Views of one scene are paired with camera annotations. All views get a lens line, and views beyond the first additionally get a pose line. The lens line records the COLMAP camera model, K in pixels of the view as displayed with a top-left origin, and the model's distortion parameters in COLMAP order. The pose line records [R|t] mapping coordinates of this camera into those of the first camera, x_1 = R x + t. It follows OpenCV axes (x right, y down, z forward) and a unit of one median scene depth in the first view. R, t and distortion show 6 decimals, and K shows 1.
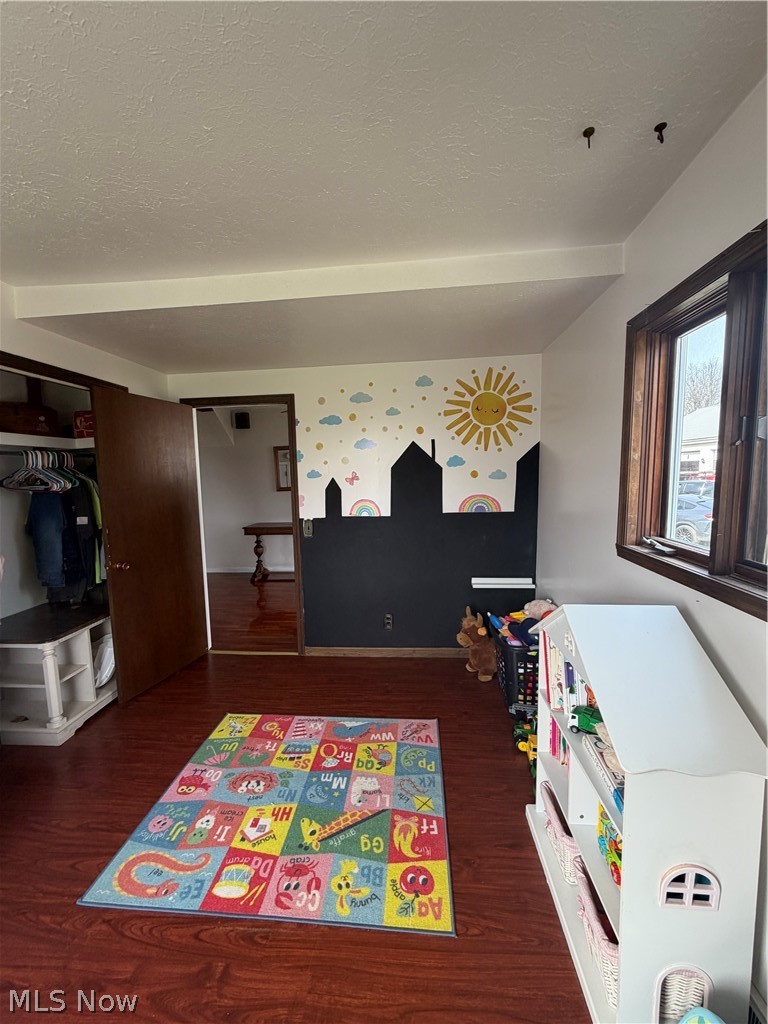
lens RADIAL K [[407.0, 0, 384.0], [0, 407.0, 512.0], [0, 0, 1]] dist [-0.000848, 0.000016]
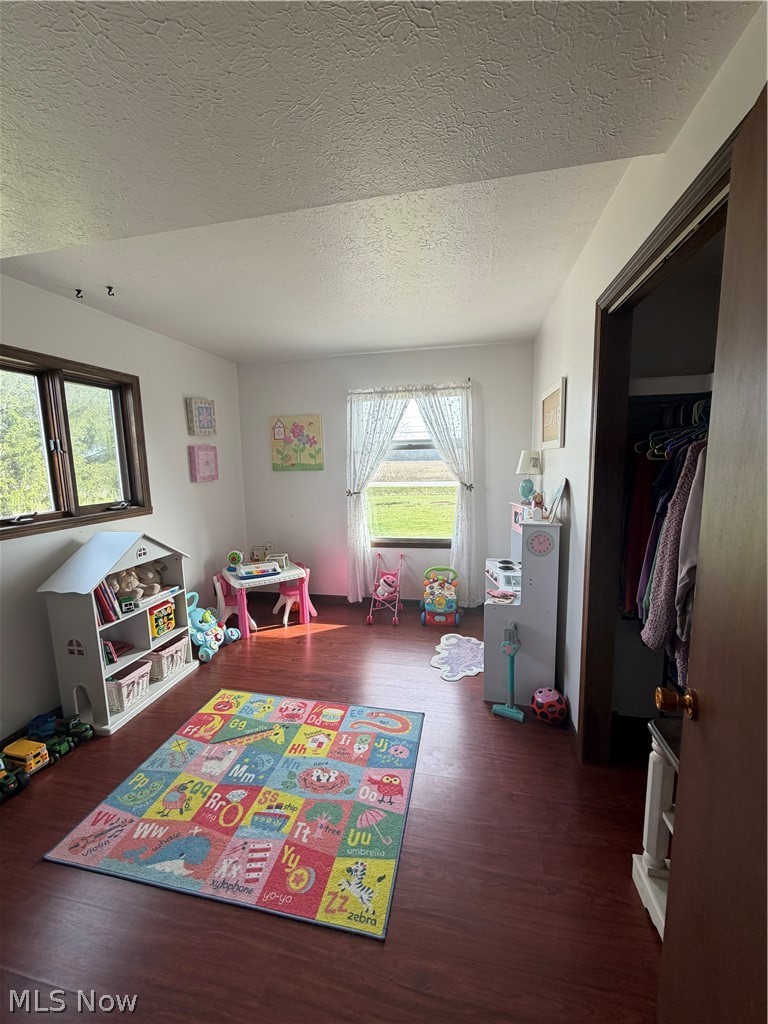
lens RADIAL K [[407.0, 0, 384.0], [0, 407.0, 512.0], [0, 0, 1]] dist [-0.000848, 0.000016]
pose [[-0.991630, 0.027455, 0.126162, -0.611866], [0.055663, 0.972567, 0.225864, -0.153174], [-0.116500, 0.230996, -0.965955, 1.796127]]
